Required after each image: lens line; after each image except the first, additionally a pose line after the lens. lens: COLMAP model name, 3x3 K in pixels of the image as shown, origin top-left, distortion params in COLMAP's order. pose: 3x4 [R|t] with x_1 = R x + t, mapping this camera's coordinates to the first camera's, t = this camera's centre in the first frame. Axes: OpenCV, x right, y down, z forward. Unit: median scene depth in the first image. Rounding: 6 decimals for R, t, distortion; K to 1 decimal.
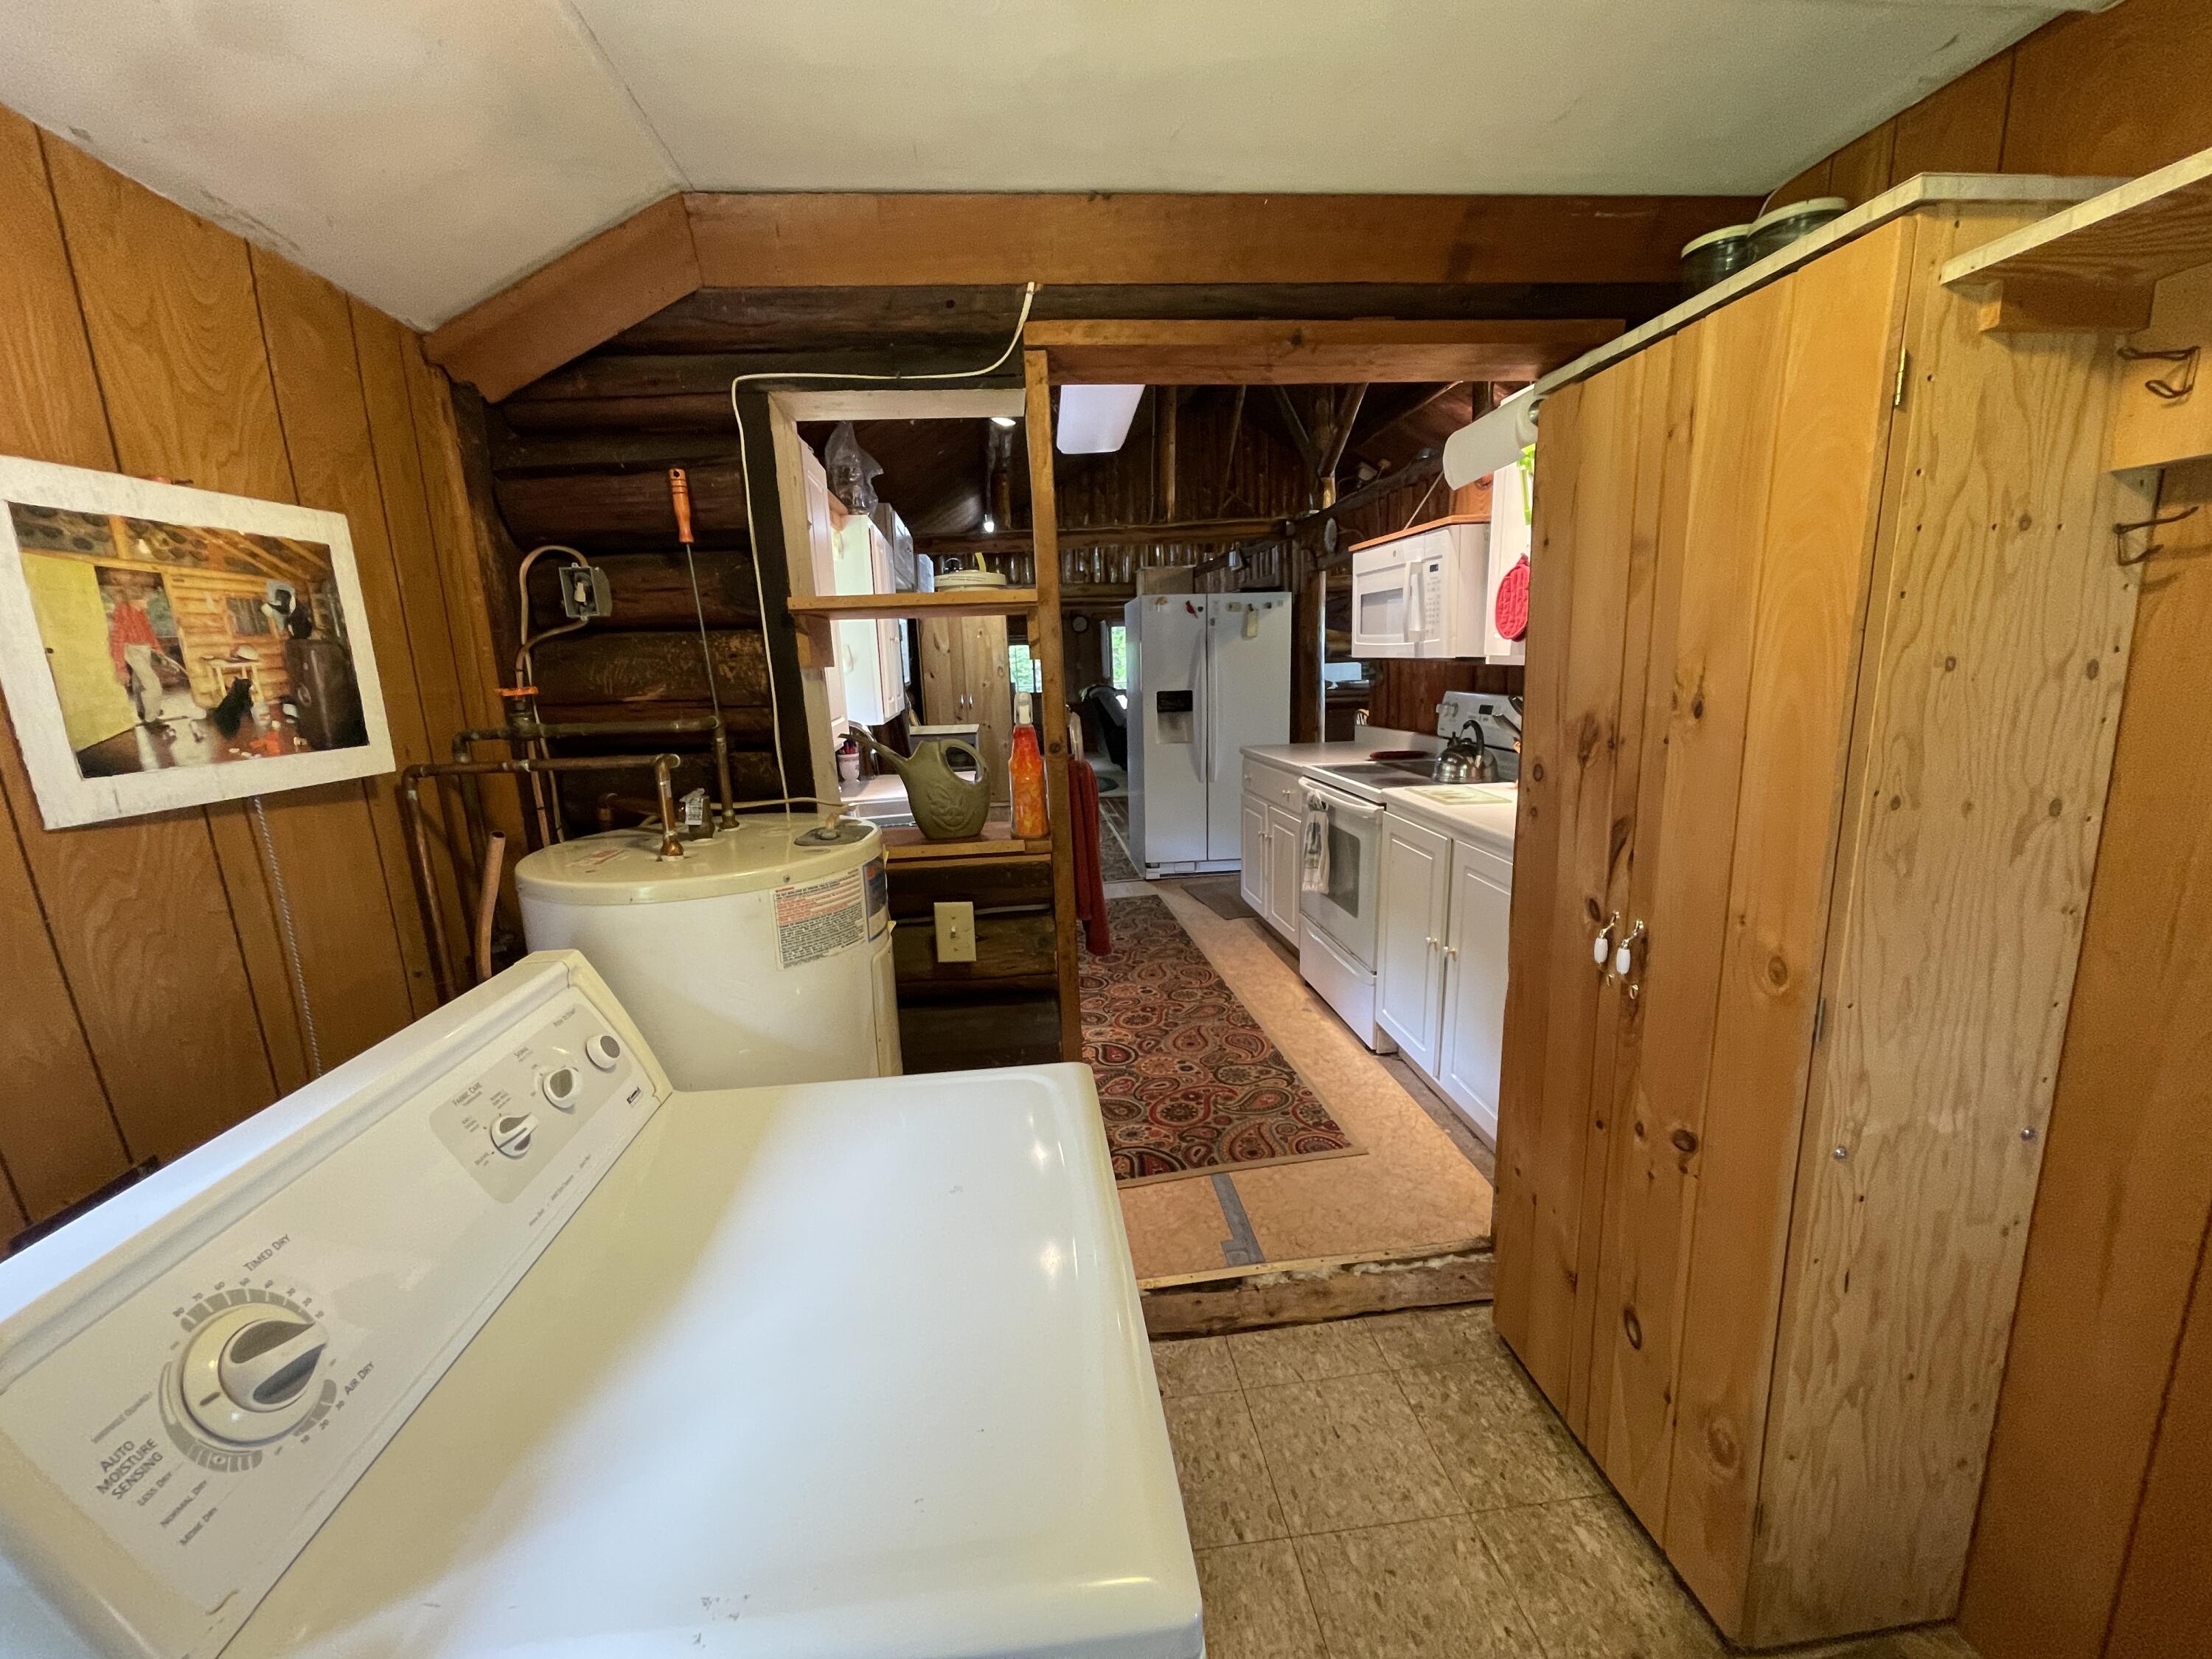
lens RADIAL K [[892.6, 0, 1099.5], [0, 892.6, 841.9], [0, 0, 1]] dist [0.000484, 0.000757]
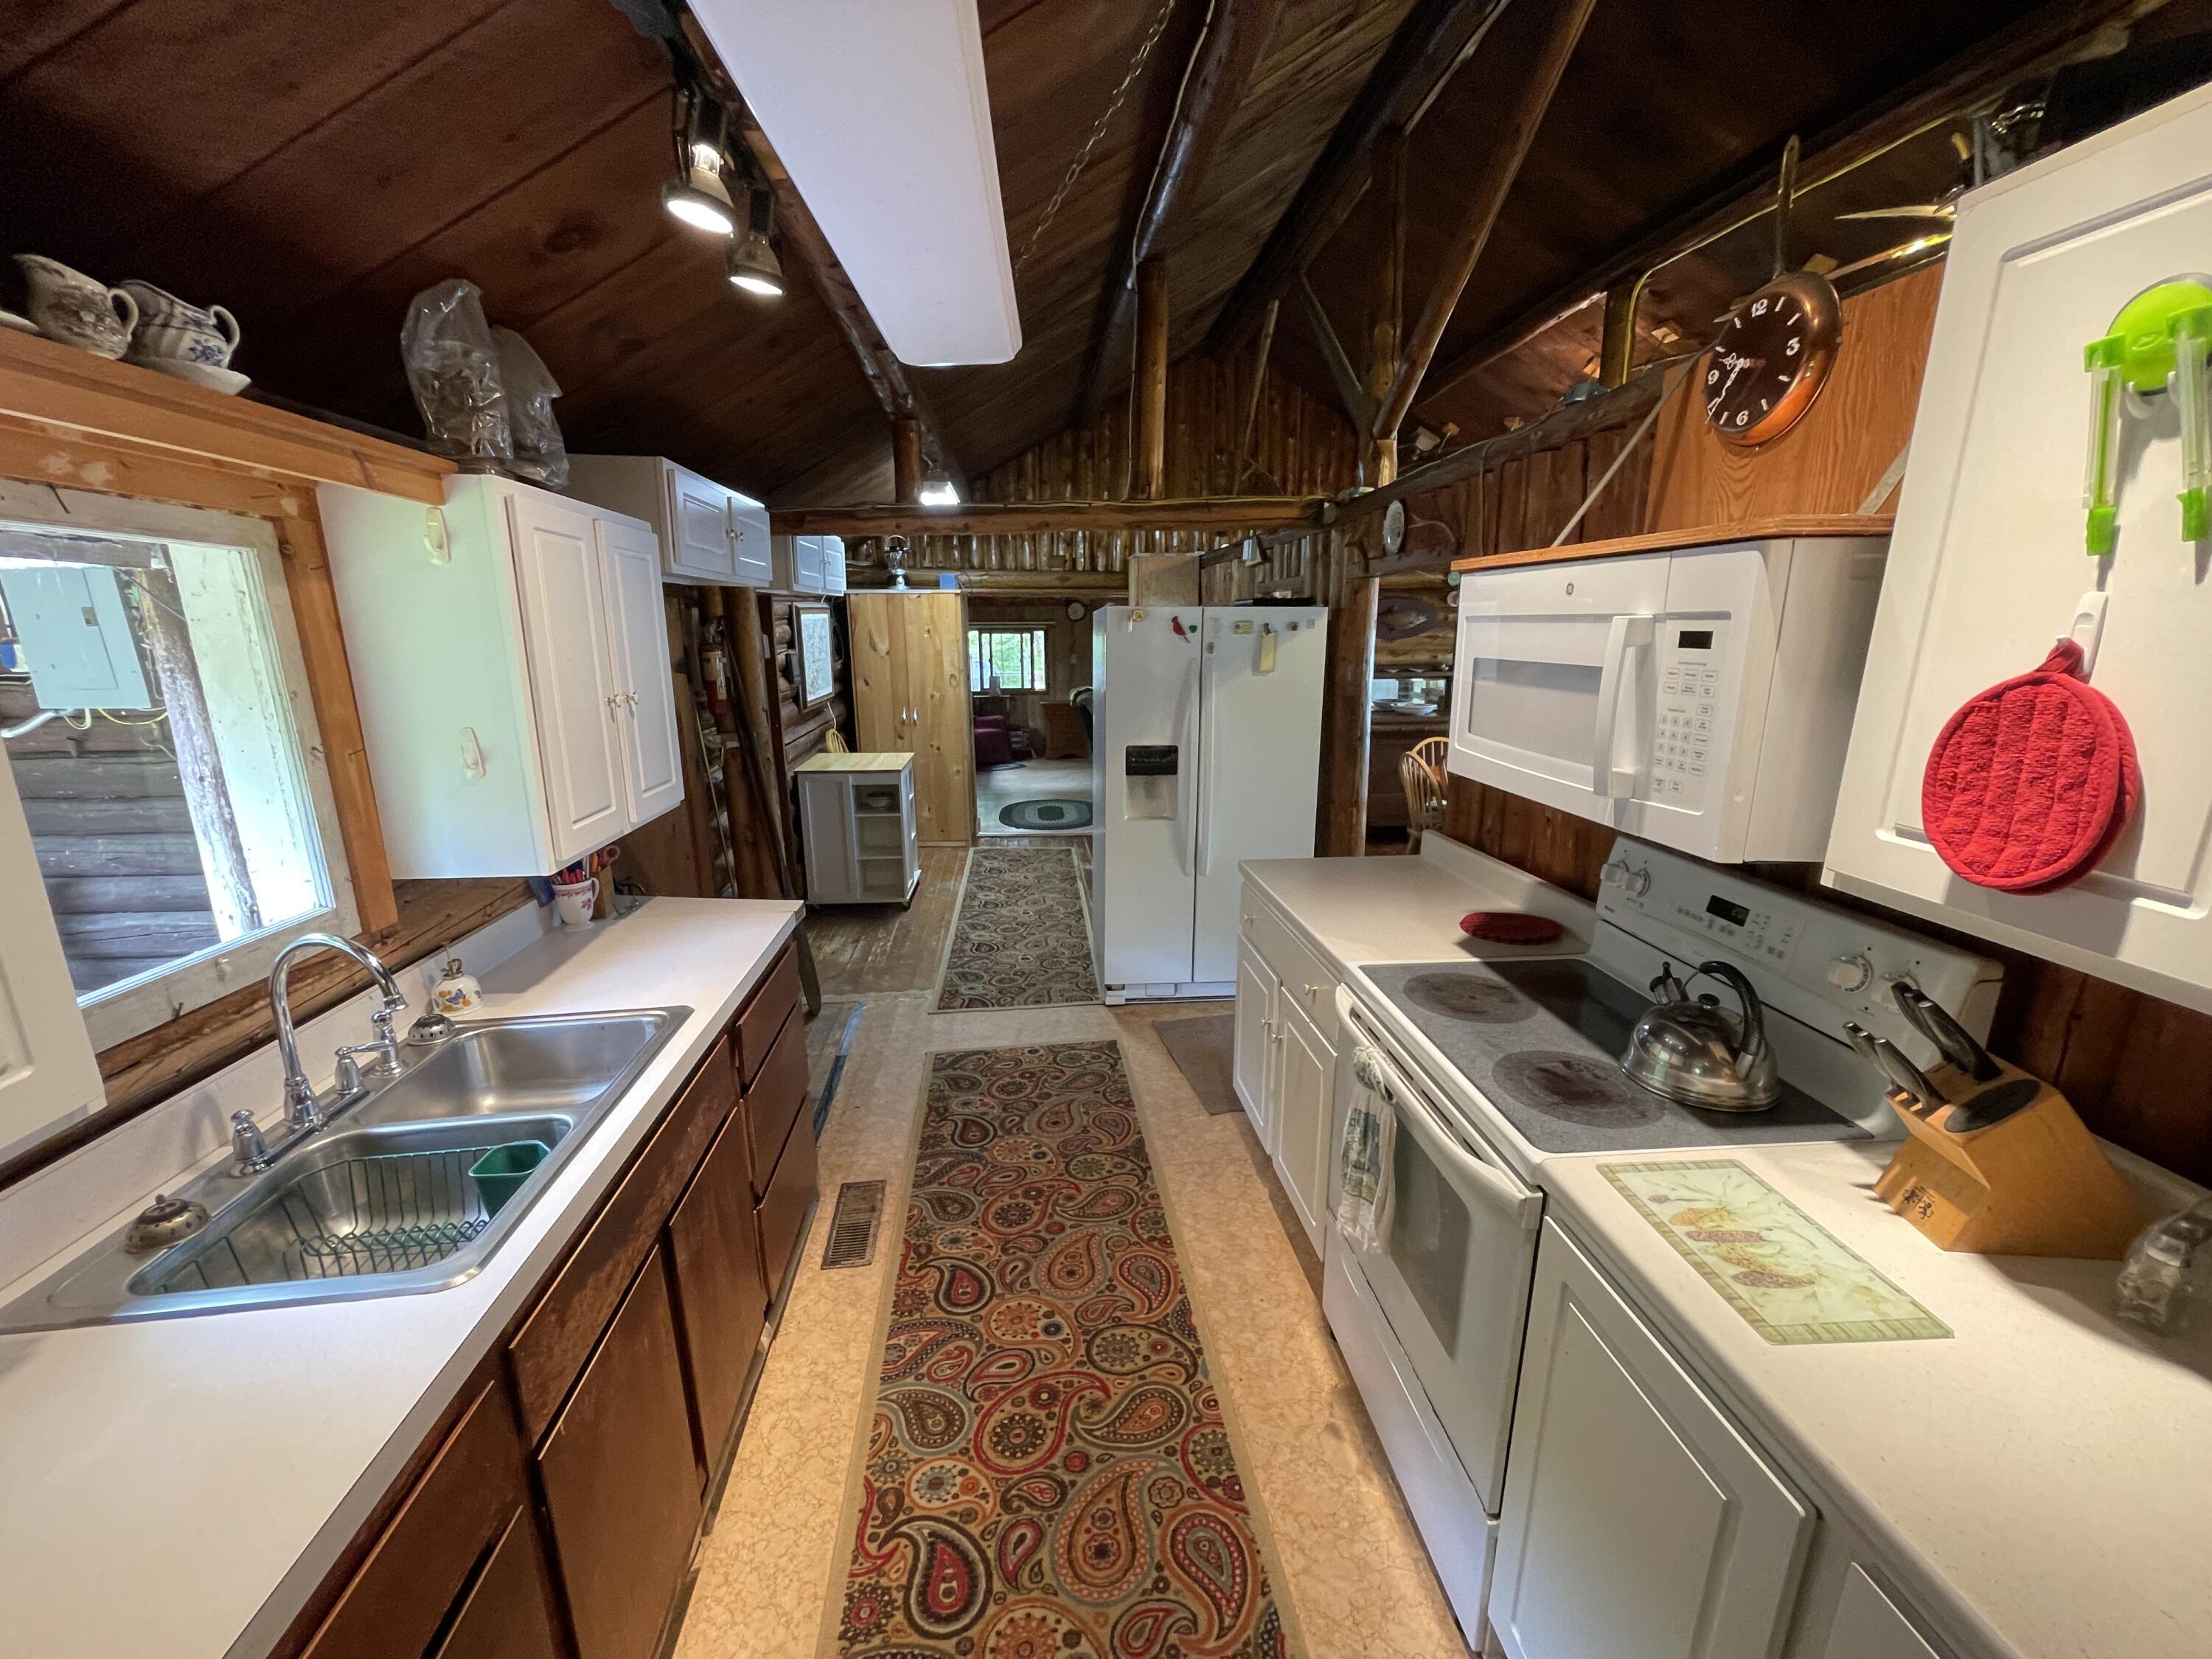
lens RADIAL K [[895.2, 0, 1104.1], [0, 895.2, 843.9], [0, 0, 1]] dist [-0.000979, 0.000462]
pose [[0.999369, 0.033559, -0.011601, 0.202505], [-0.033192, 0.998983, 0.030502, -0.398968], [0.012613, -0.030097, 0.999467, 1.074274]]
